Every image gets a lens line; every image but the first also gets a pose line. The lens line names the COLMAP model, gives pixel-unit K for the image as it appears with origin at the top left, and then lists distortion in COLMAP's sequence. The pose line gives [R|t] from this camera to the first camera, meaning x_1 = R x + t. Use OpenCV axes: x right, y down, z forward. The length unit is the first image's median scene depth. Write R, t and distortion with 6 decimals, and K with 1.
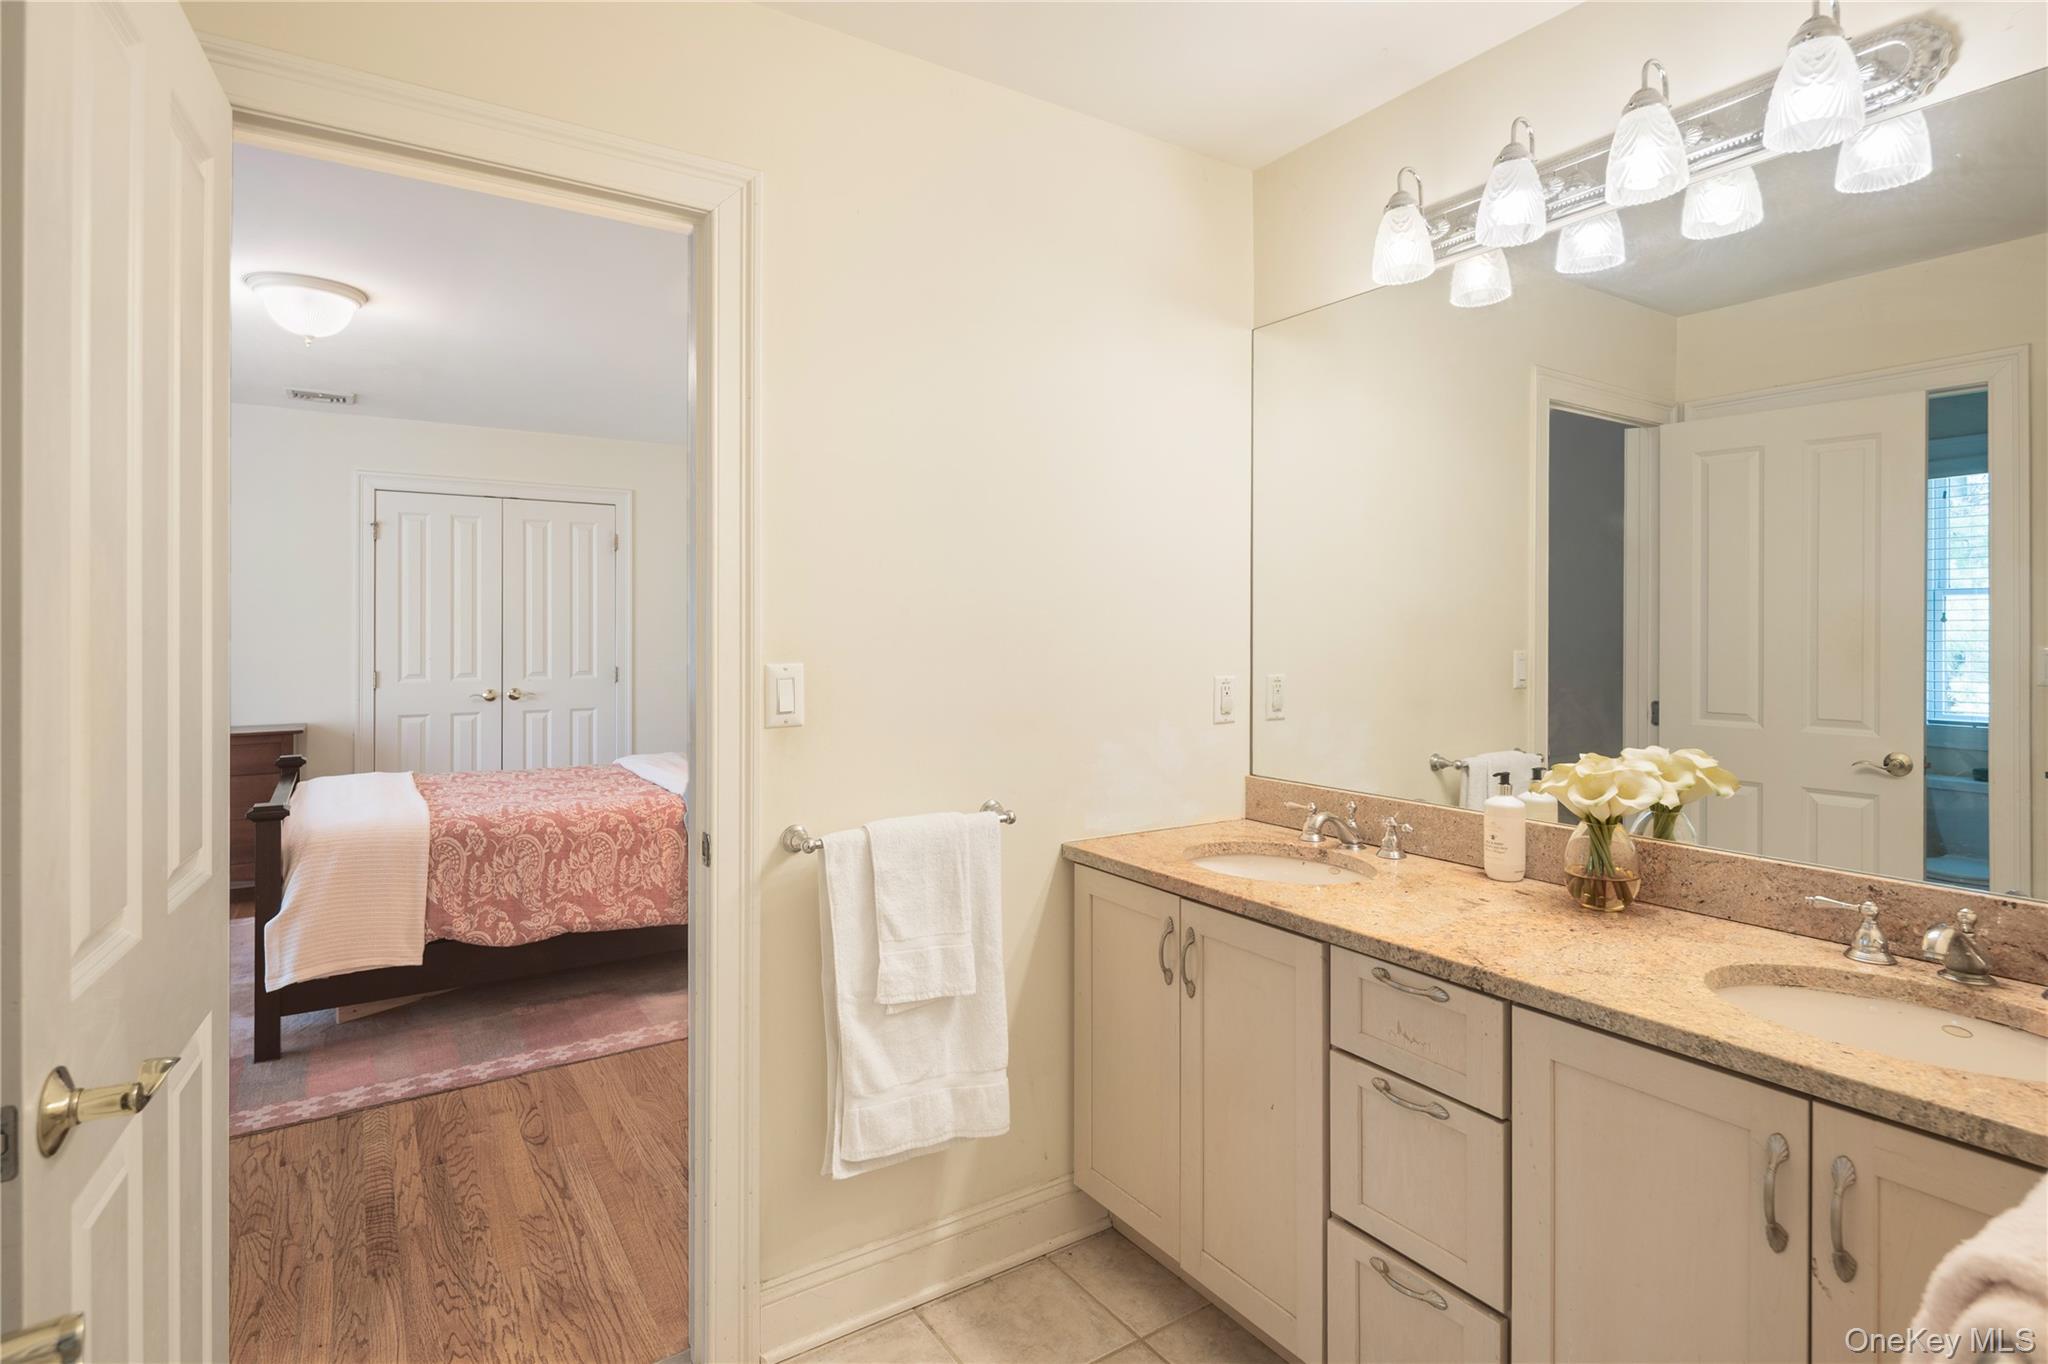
lens RADIAL K [[1025.4, 0, 1019.5], [0, 1025.4, 586.8], [0, 0, 1]] dist [0.002219, -0.000161]
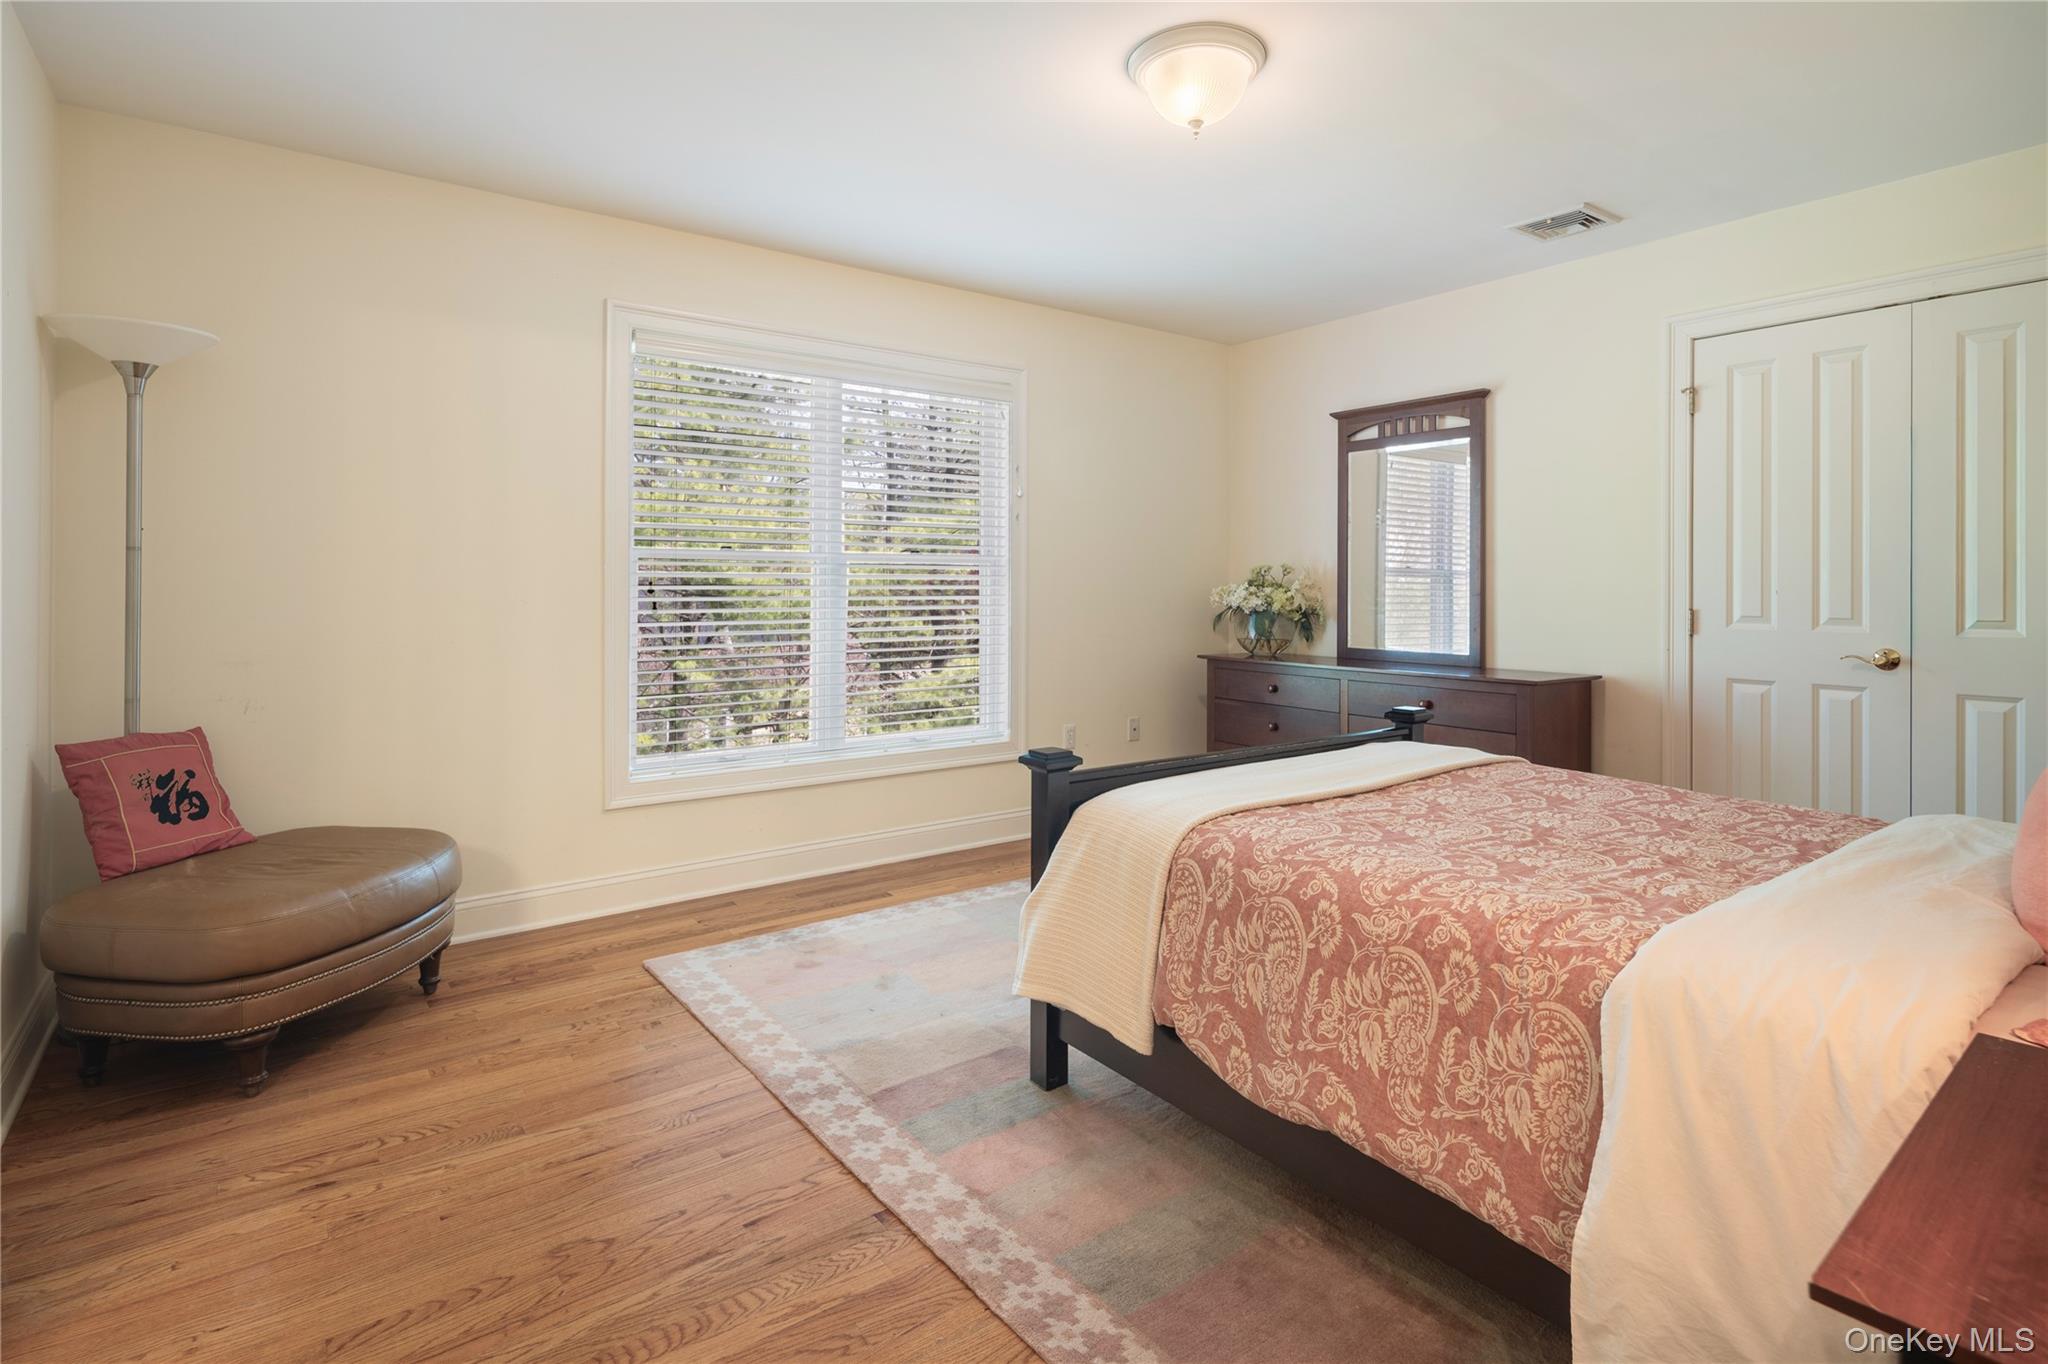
lens RADIAL K [[1025.4, 0, 1019.5], [0, 1025.4, 586.8], [0, 0, 1]] dist [0.002219, -0.000161]
pose [[0.063211, 0.003331, -0.997995, 0.020752], [0.036309, 0.999325, 0.005636, 0.076427], [0.997339, -0.036593, 0.063047, 0.826154]]
